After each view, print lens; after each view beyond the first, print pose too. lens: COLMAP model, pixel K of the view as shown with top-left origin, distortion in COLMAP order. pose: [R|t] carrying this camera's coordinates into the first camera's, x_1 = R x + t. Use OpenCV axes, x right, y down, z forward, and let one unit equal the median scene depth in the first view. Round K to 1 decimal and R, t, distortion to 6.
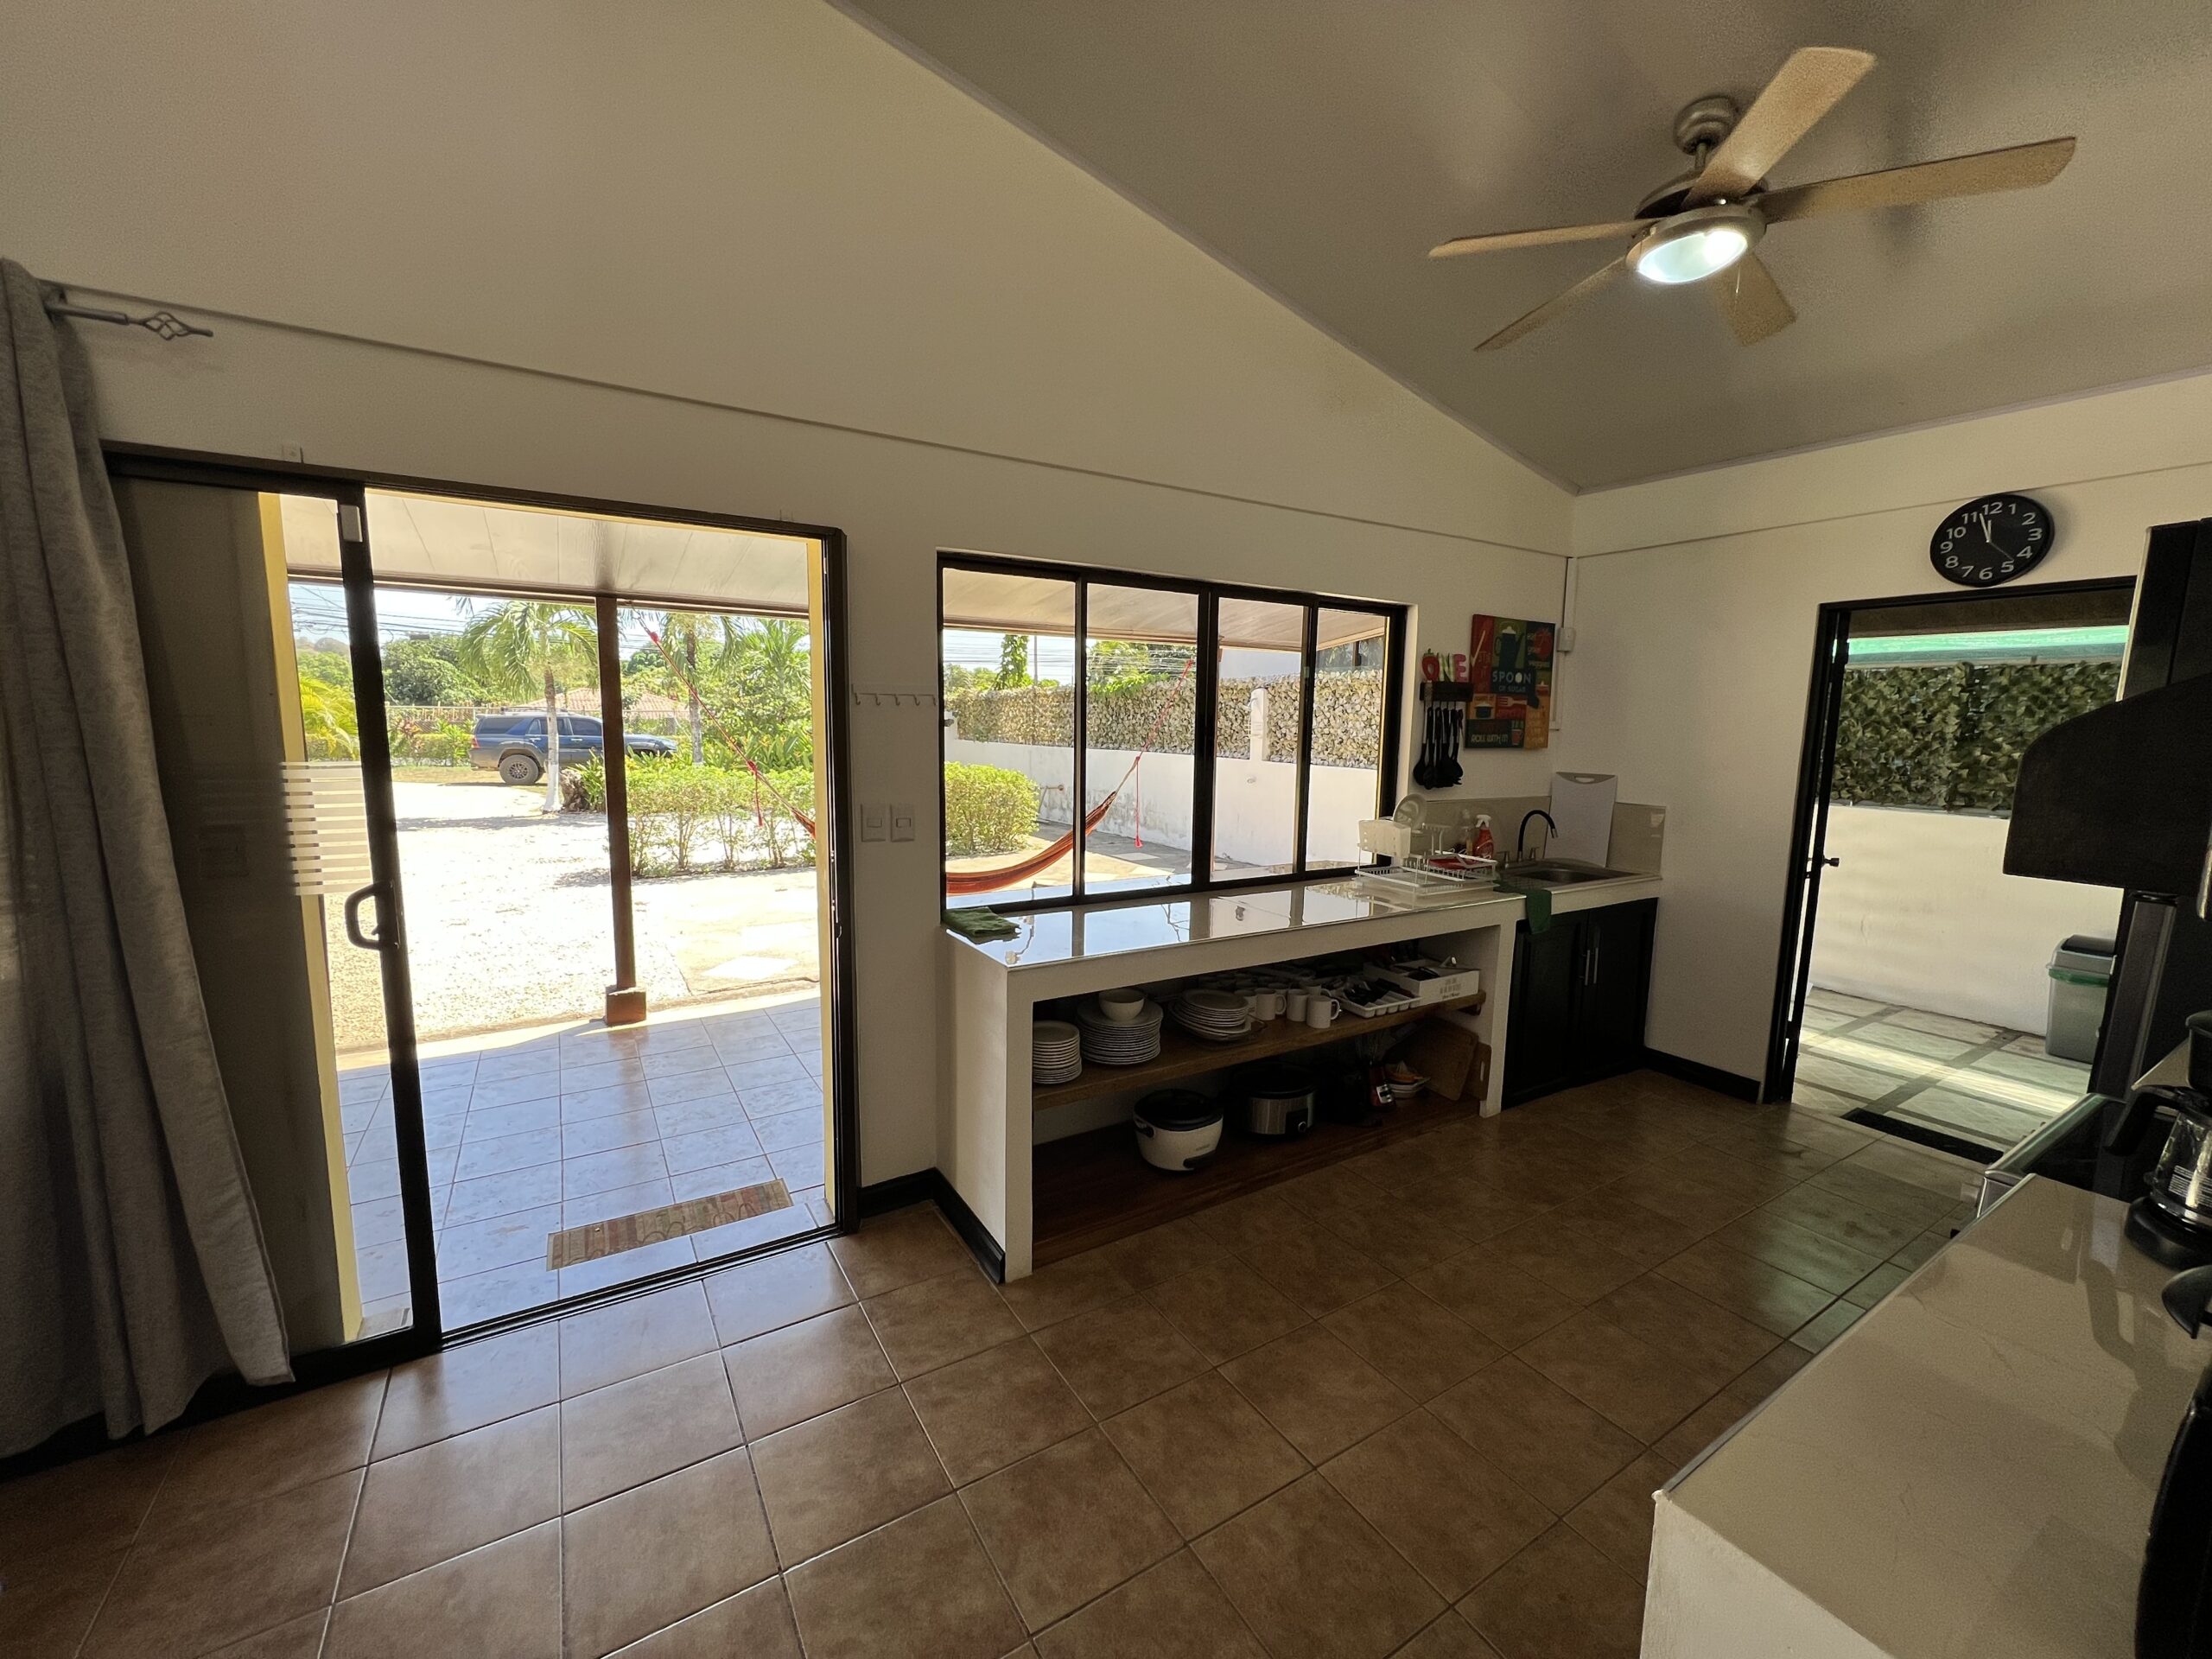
lens RADIAL K [[891.3, 0, 1110.0], [0, 891.3, 831.5], [0, 0, 1]] dist [-0.002358, 0.001231]
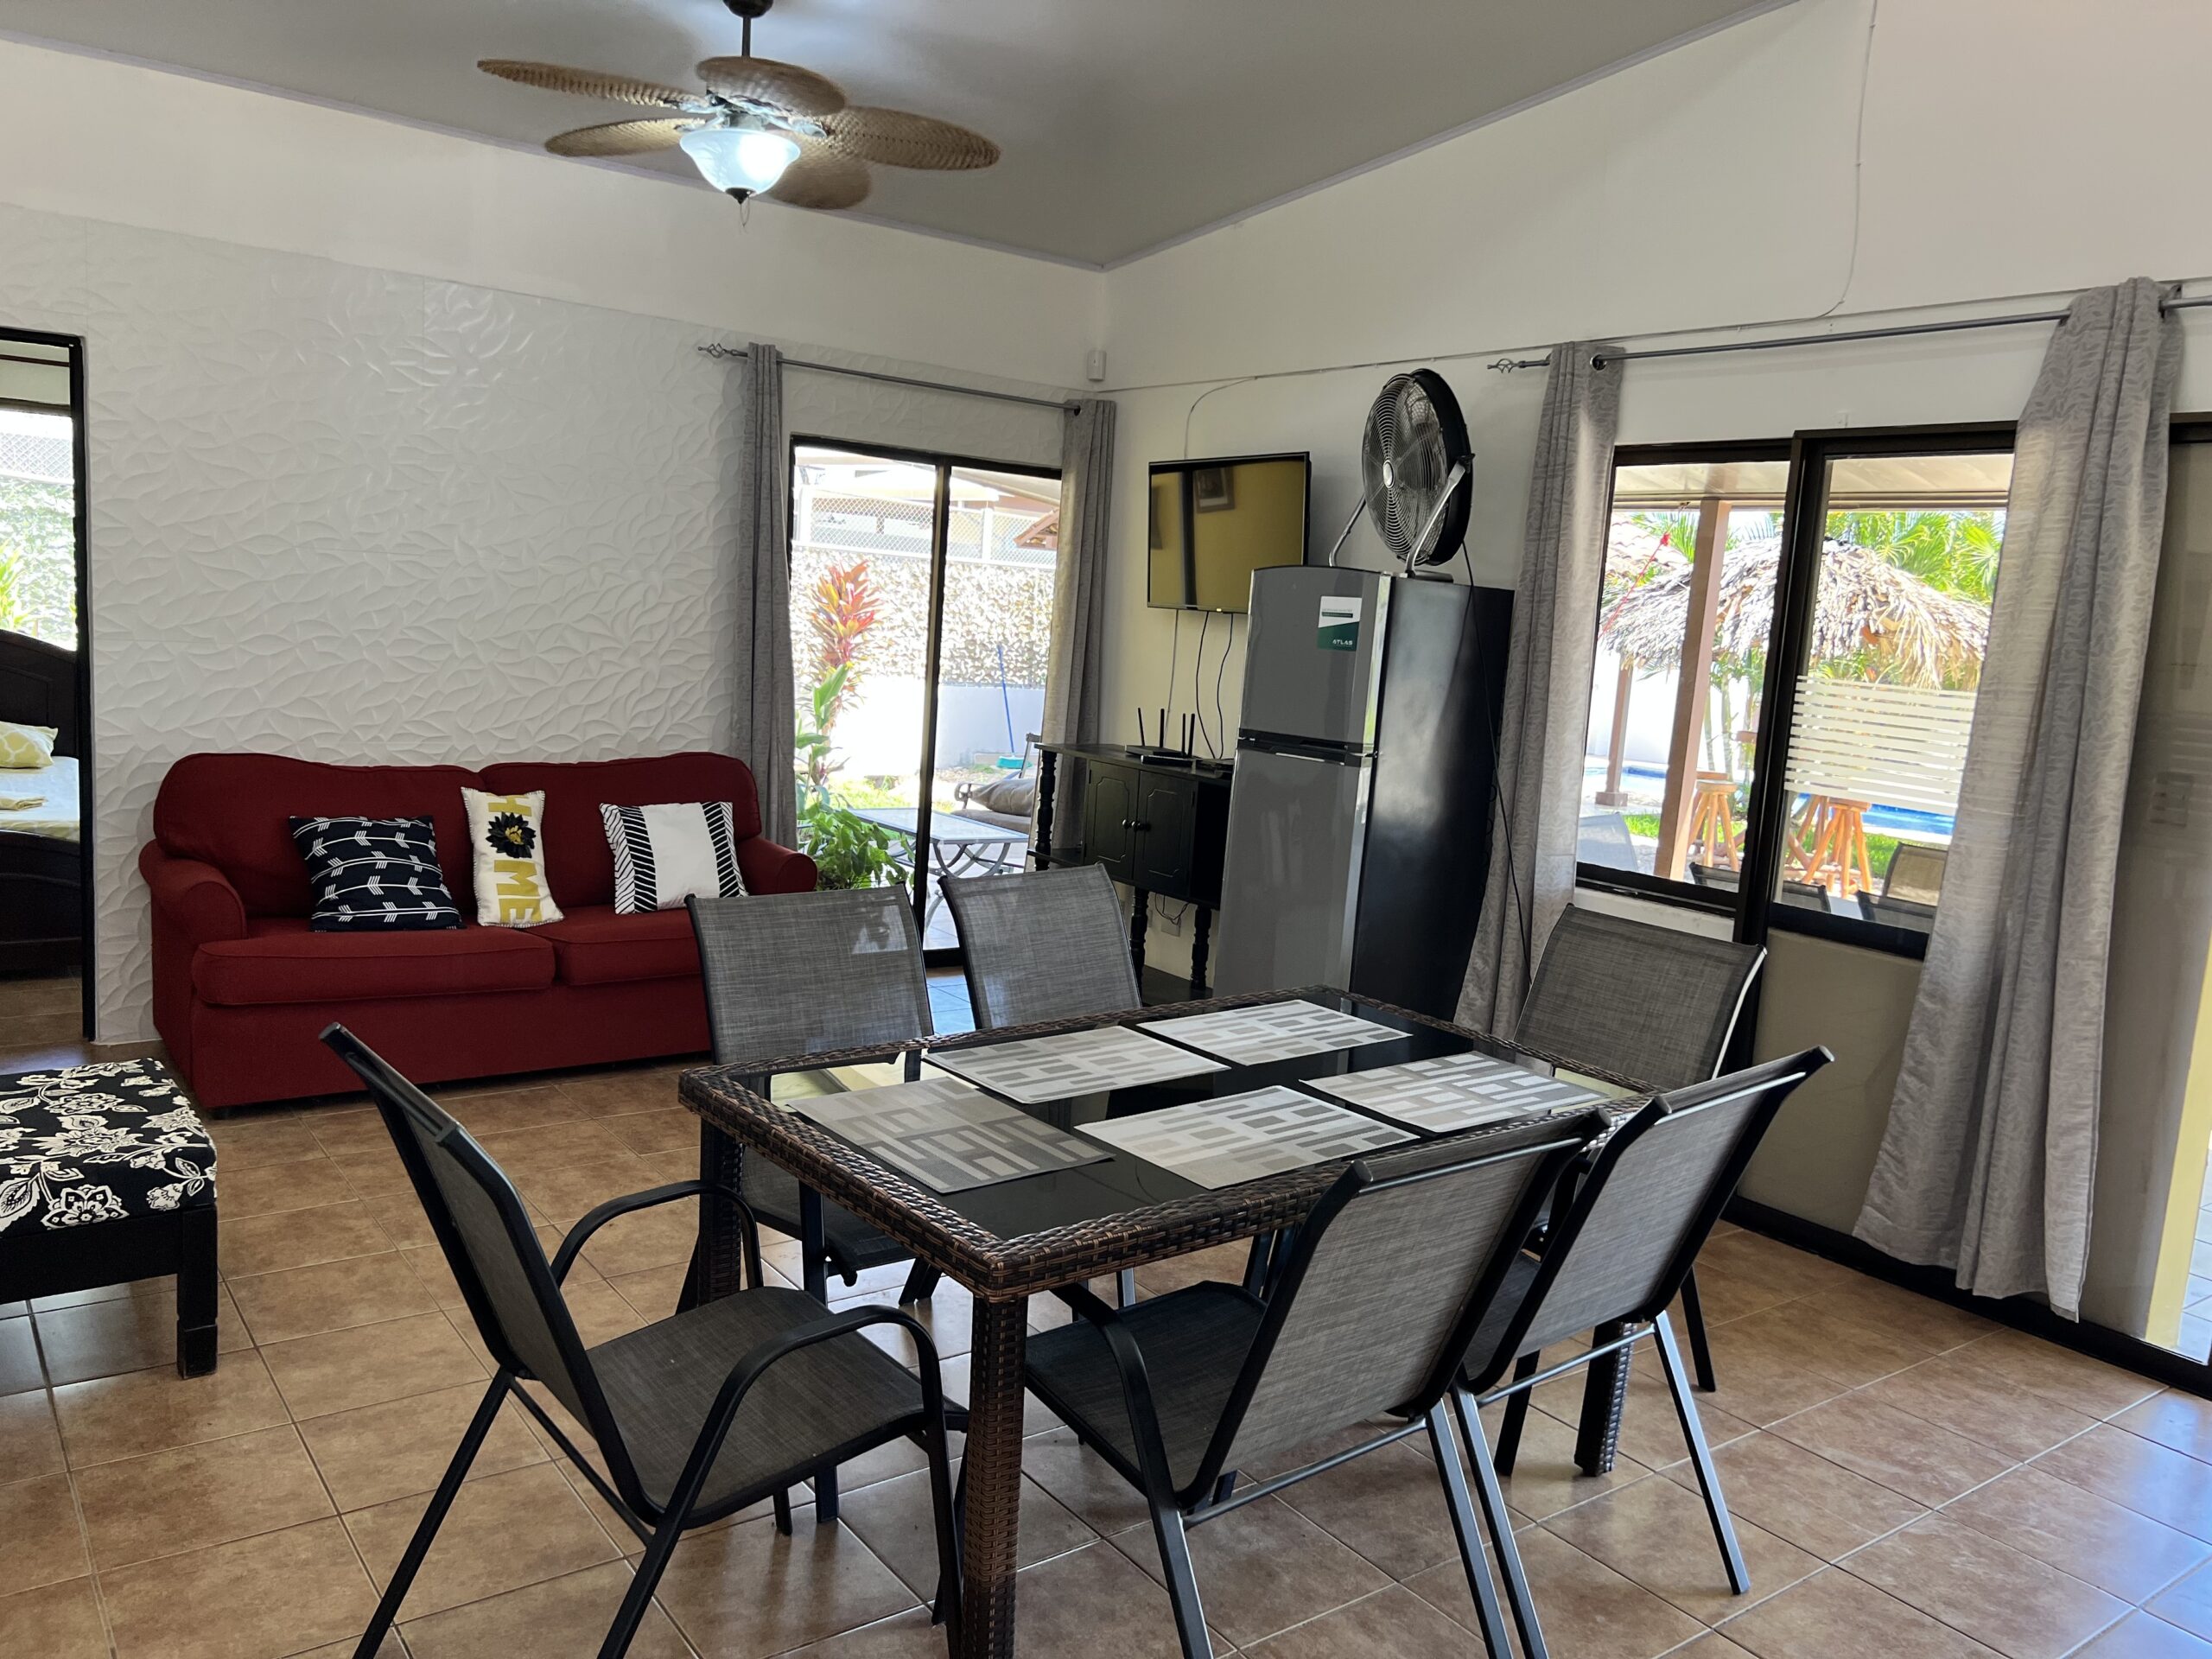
lens RADIAL K [[1674.6, 0, 1097.0], [0, 1674.6, 827.2], [0, 0, 1]] dist [0.044702, -0.049788]
pose [[0.080020, 0.123461, -0.989118, 0.434272], [-0.195064, 0.975054, 0.105925, 0.047598], [0.977521, 0.184466, 0.102107, -0.203927]]
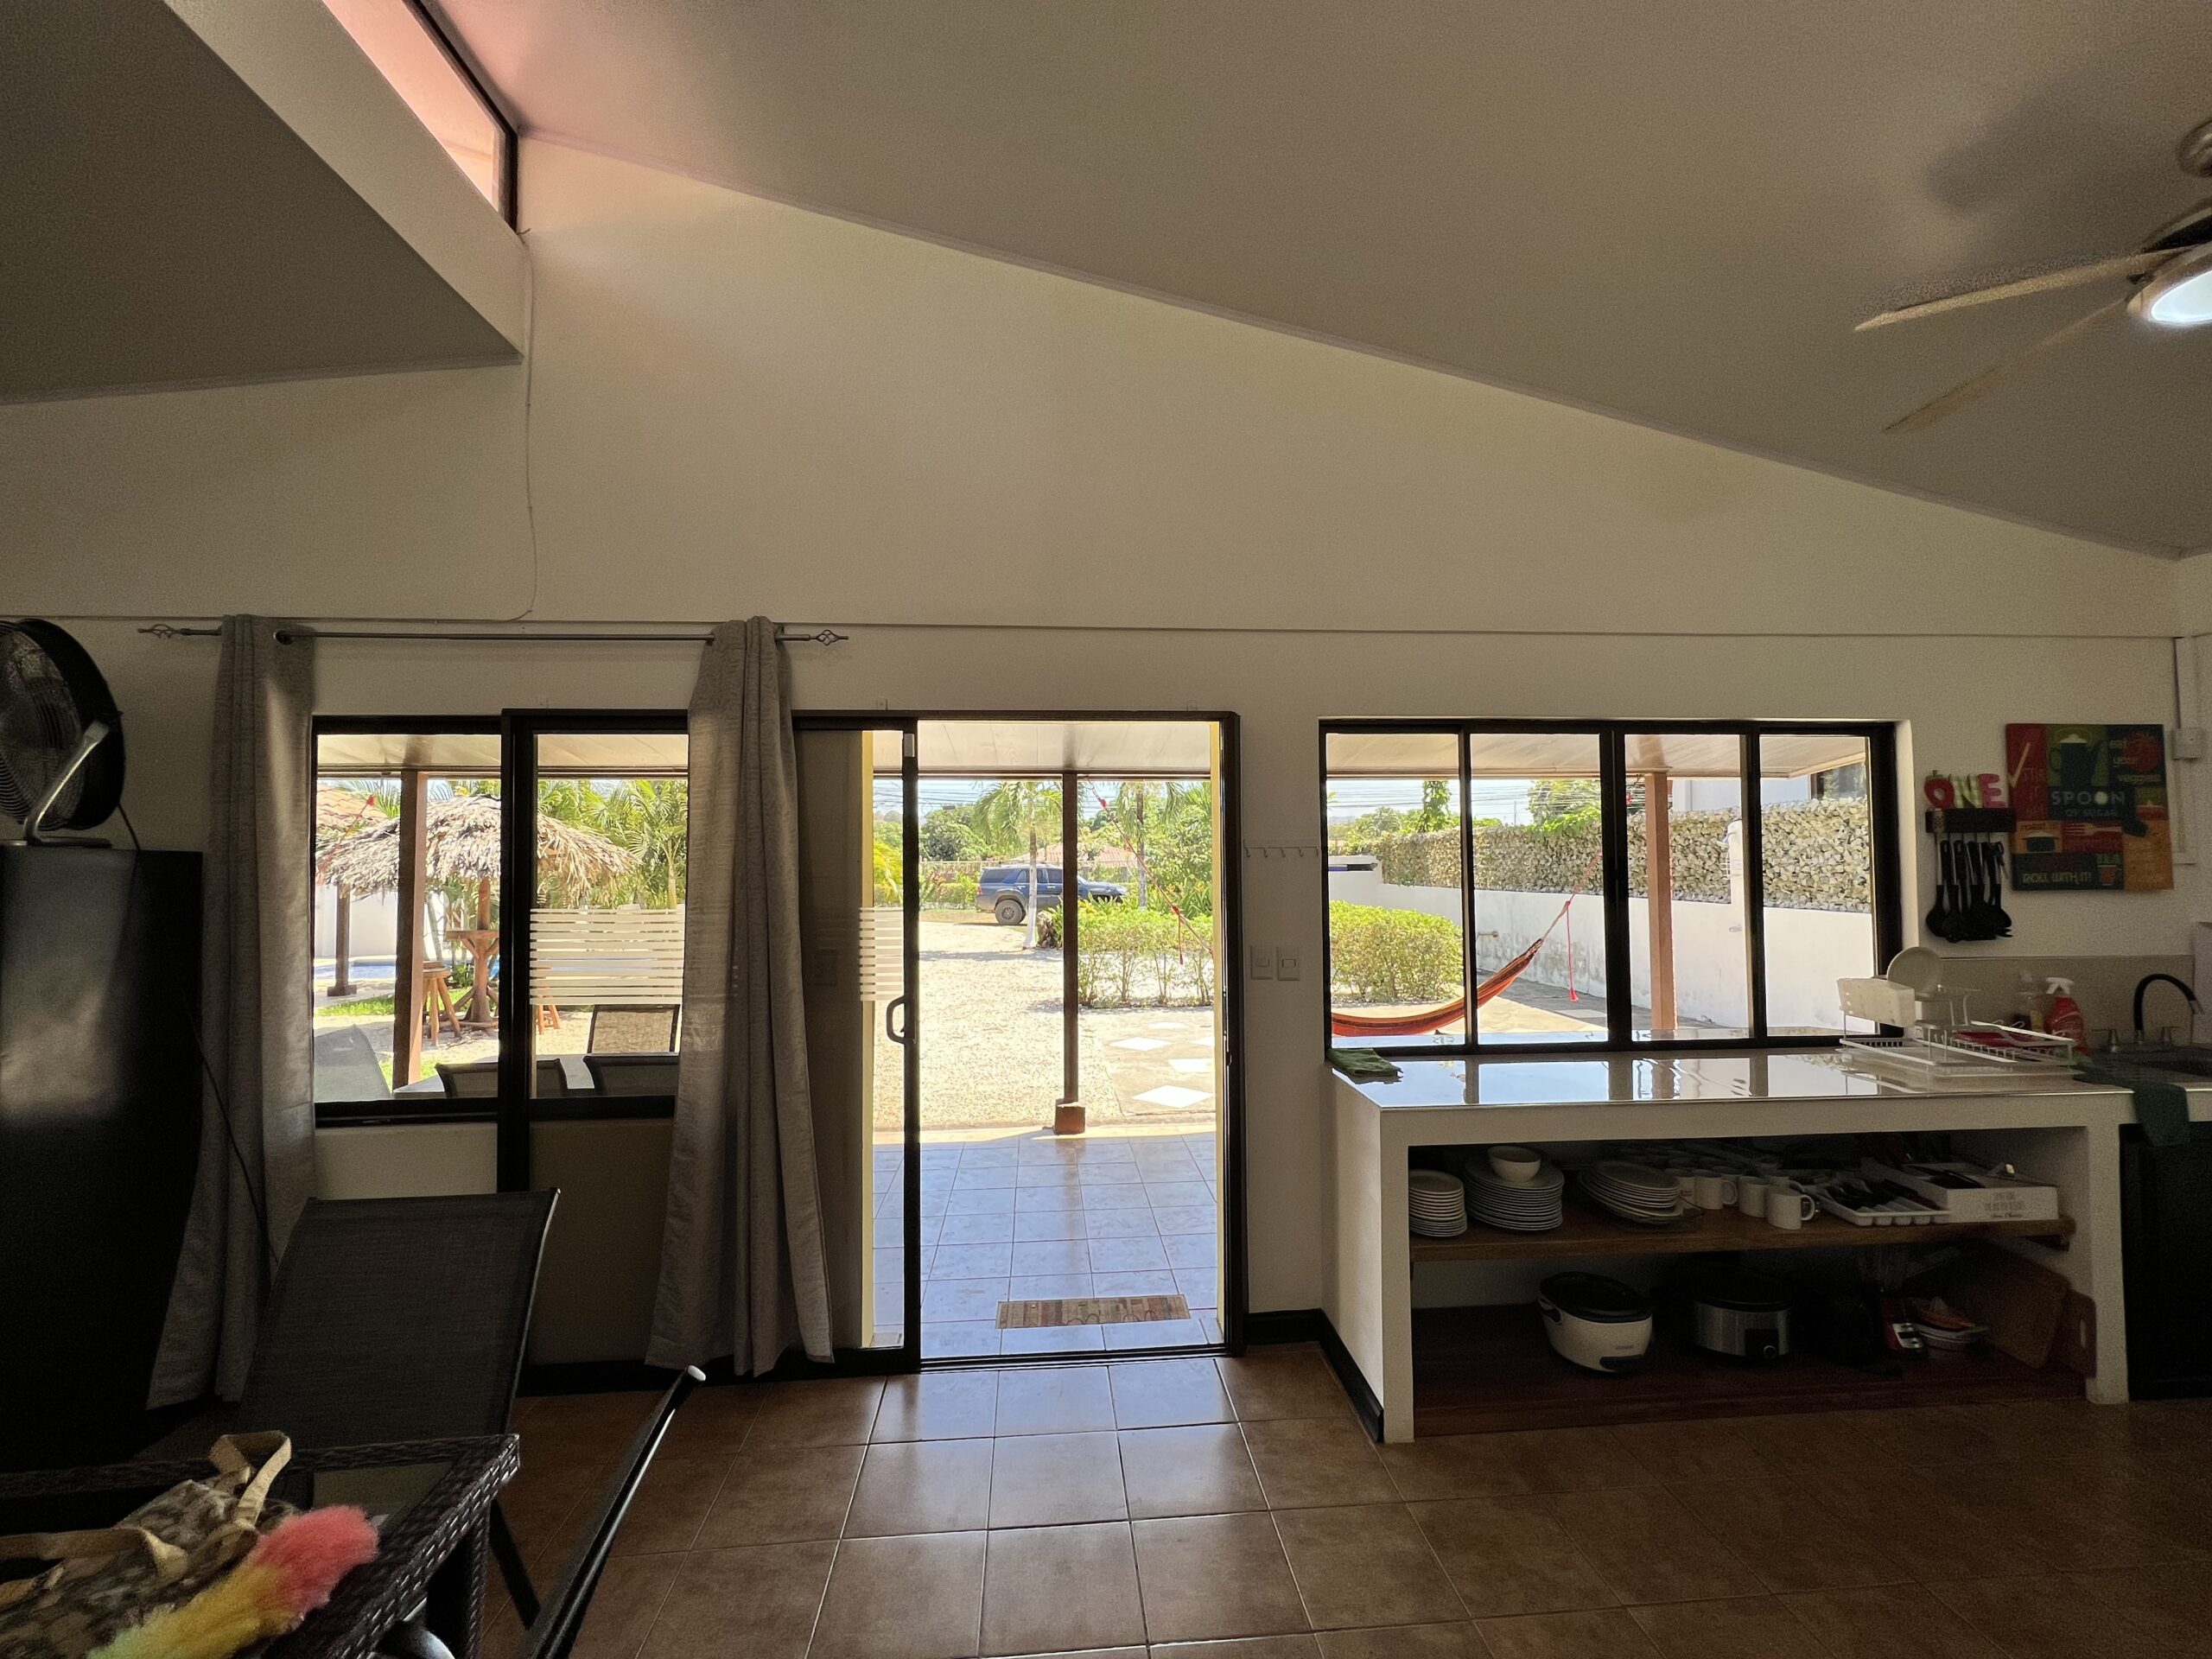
lens RADIAL K [[891.3, 0, 1108.2], [0, 891.3, 832.1], [0, 0, 1]] dist [-0.002358, 0.001231]
pose [[0.888919, -0.037058, -0.456564, 0.057957], [-0.036457, 0.987836, -0.151162, 0.003400], [0.456612, 0.151016, 0.876755, -0.064297]]
